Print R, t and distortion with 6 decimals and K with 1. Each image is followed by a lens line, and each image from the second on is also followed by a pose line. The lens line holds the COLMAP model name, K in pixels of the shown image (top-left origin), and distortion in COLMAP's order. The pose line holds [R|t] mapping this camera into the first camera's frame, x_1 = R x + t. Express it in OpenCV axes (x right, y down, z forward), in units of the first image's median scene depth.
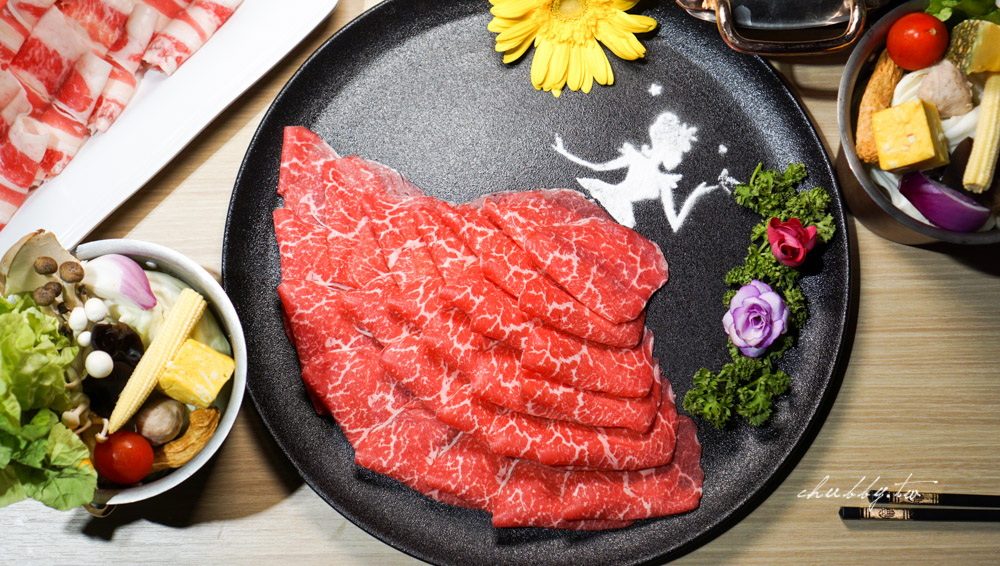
lens RADIAL K [[1512.5, 0, 500.0], [0, 1512.5, 283.0], [0, 0, 1]] dist [0.156969, 0.033383]
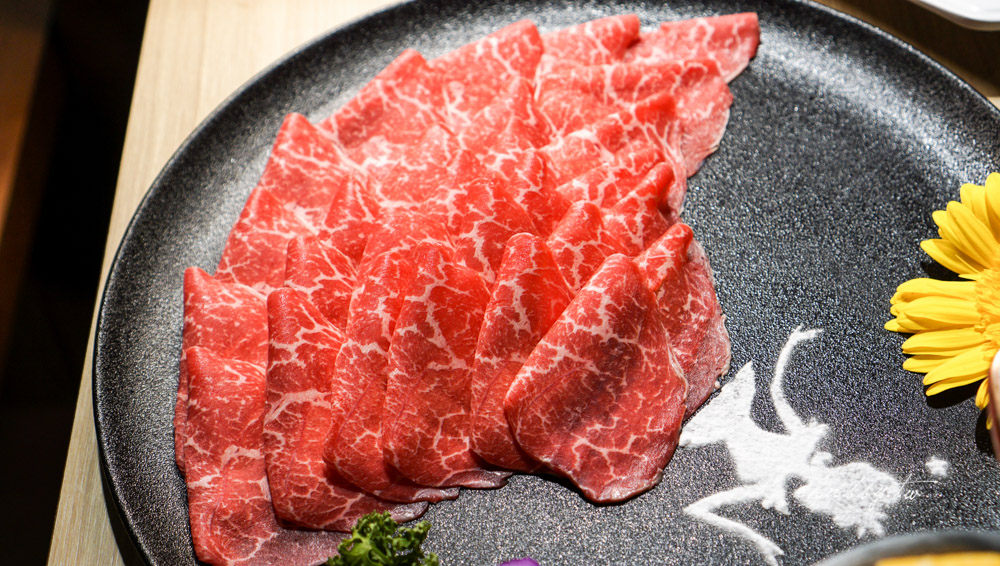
lens RADIAL K [[1512.5, 0, 500.0], [0, 1512.5, 283.0], [0, 0, 1]] dist [0.156969, 0.033383]
pose [[0.060850, 0.782184, -0.620069, 0.404289], [-0.973974, 0.182417, 0.134530, -0.060024], [0.218339, 0.595745, 0.772927, 0.500261]]
